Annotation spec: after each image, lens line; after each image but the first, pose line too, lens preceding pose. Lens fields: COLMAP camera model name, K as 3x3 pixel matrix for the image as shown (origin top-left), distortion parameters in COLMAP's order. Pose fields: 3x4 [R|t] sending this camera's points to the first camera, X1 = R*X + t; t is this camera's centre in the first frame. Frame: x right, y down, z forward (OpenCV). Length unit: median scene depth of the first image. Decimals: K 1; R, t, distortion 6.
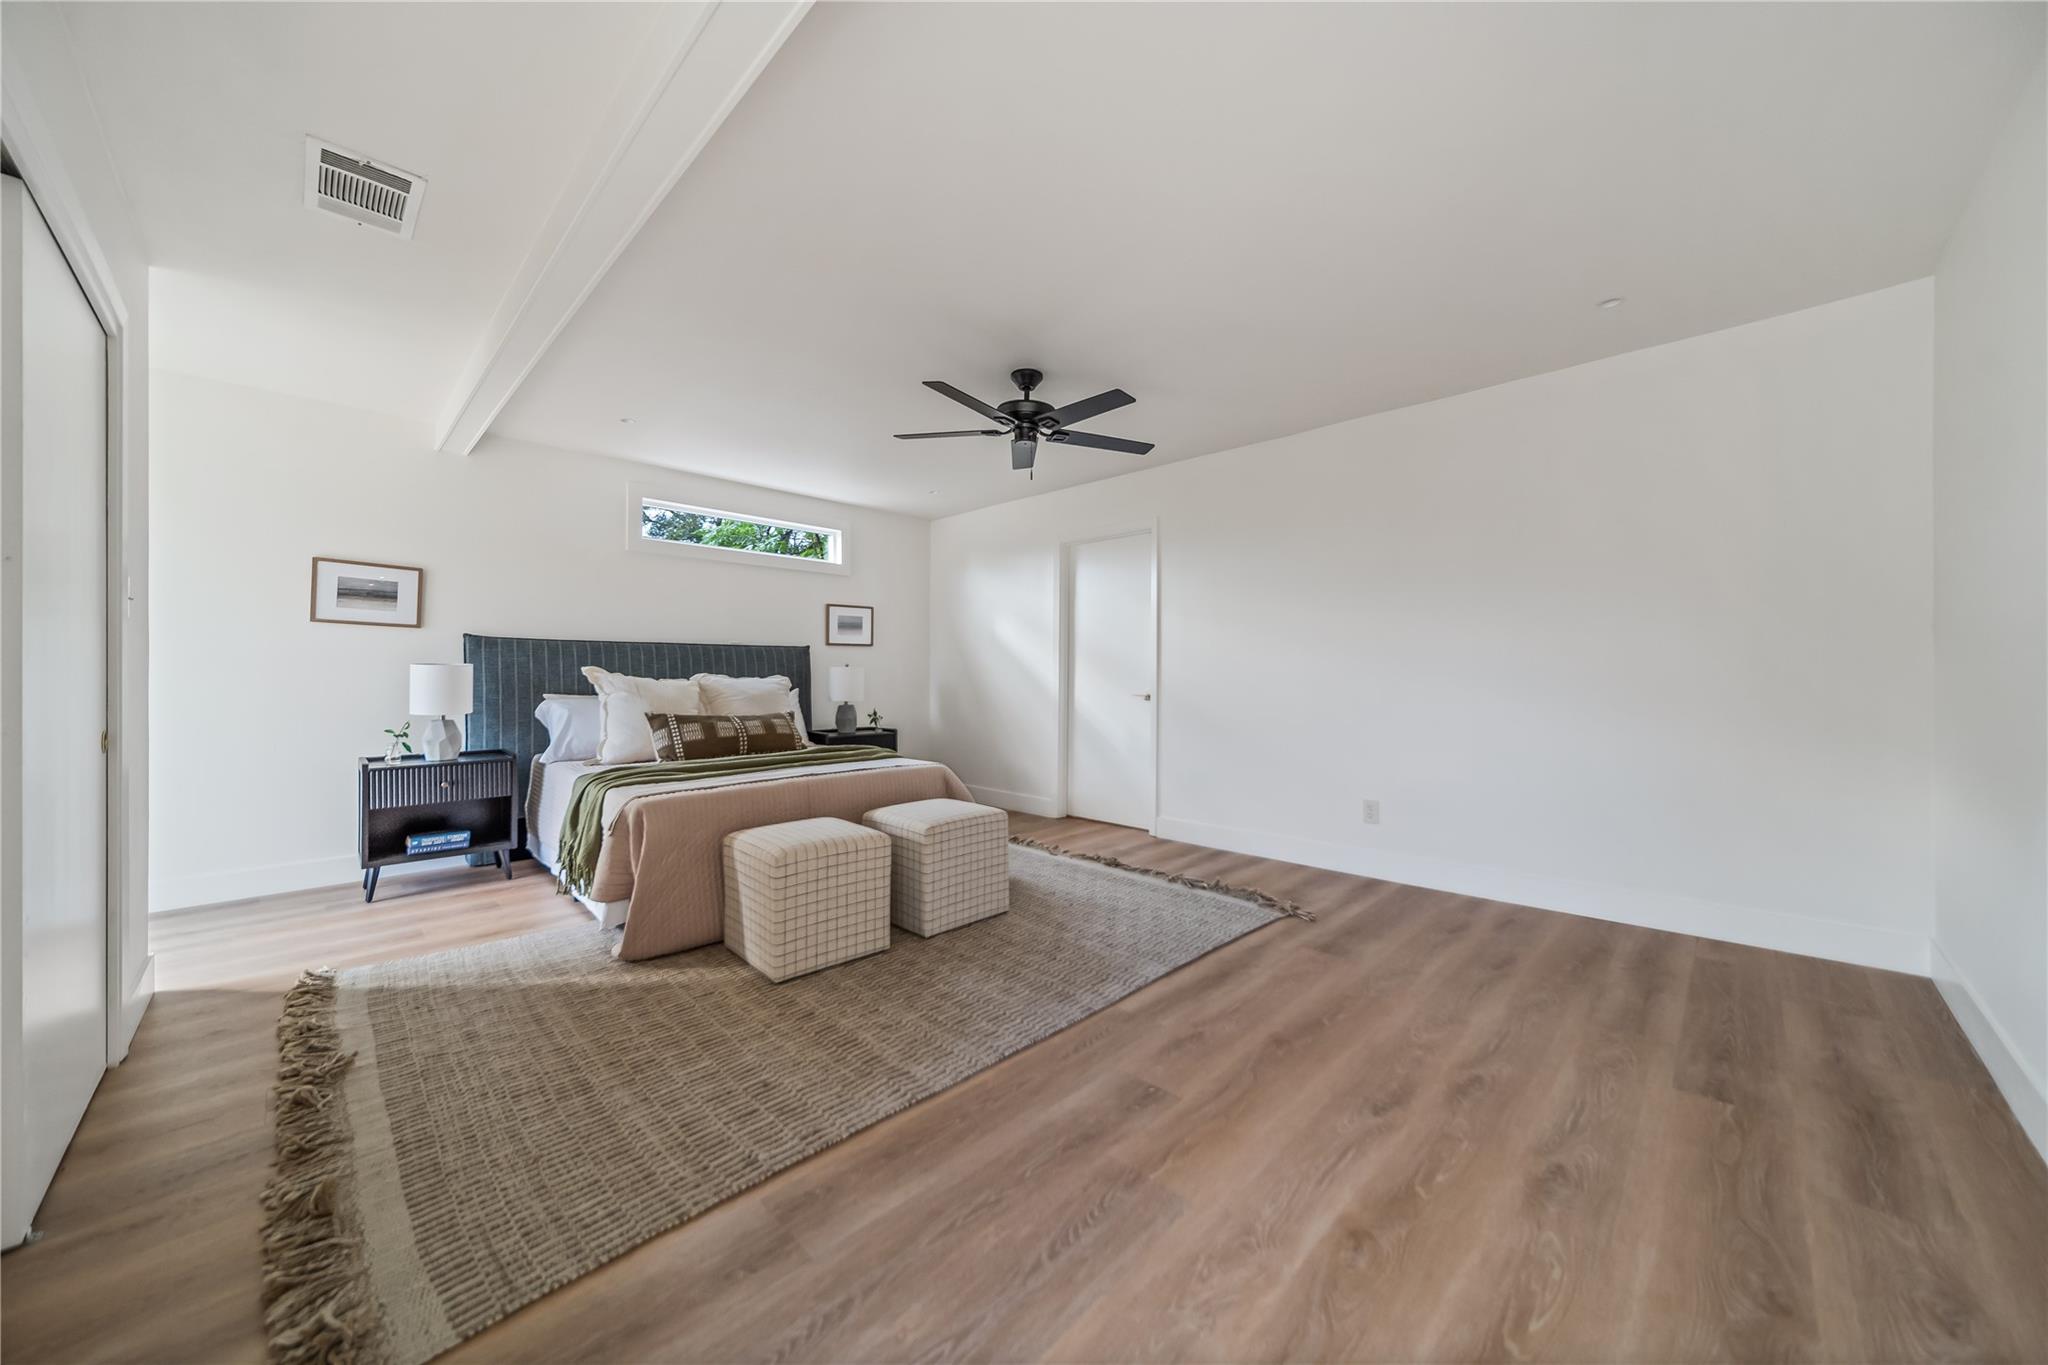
lens RADIAL K [[727.7, 0, 1019.9], [0, 727.7, 685.3], [0, 0, 1]] dist [0.000650, 0.000032]
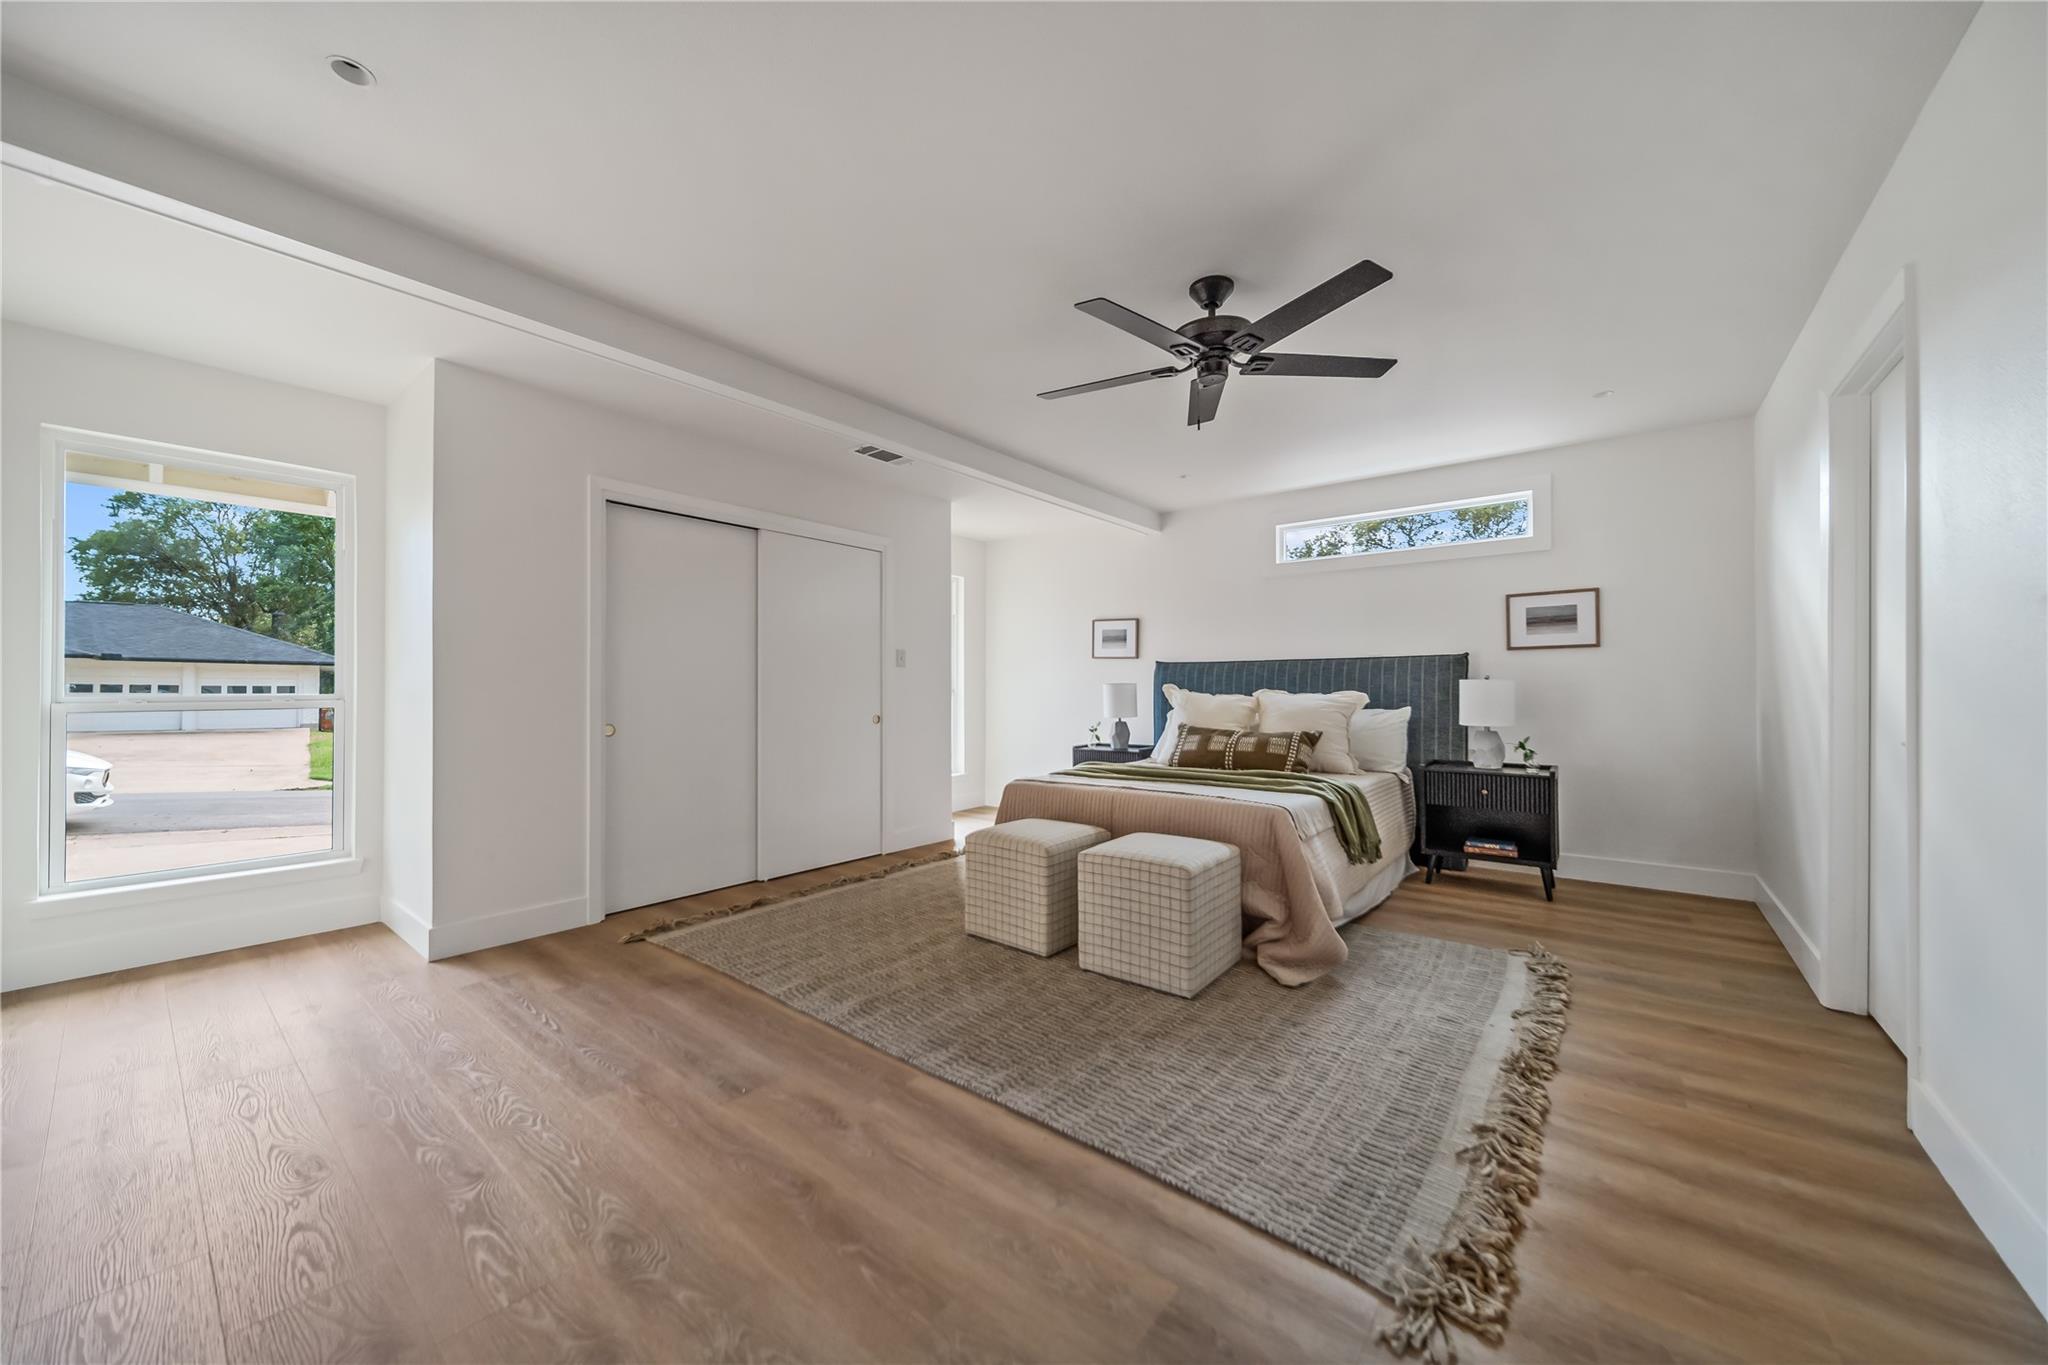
lens RADIAL K [[727.7, 0, 1019.9], [0, 727.7, 685.3], [0, 0, 1]] dist [0.000650, 0.000032]
pose [[0.100683, -0.007465, -0.994891, 0.781826], [-0.011549, 0.999896, -0.008671, -0.012777], [0.994851, 0.012363, 0.100587, 0.792069]]
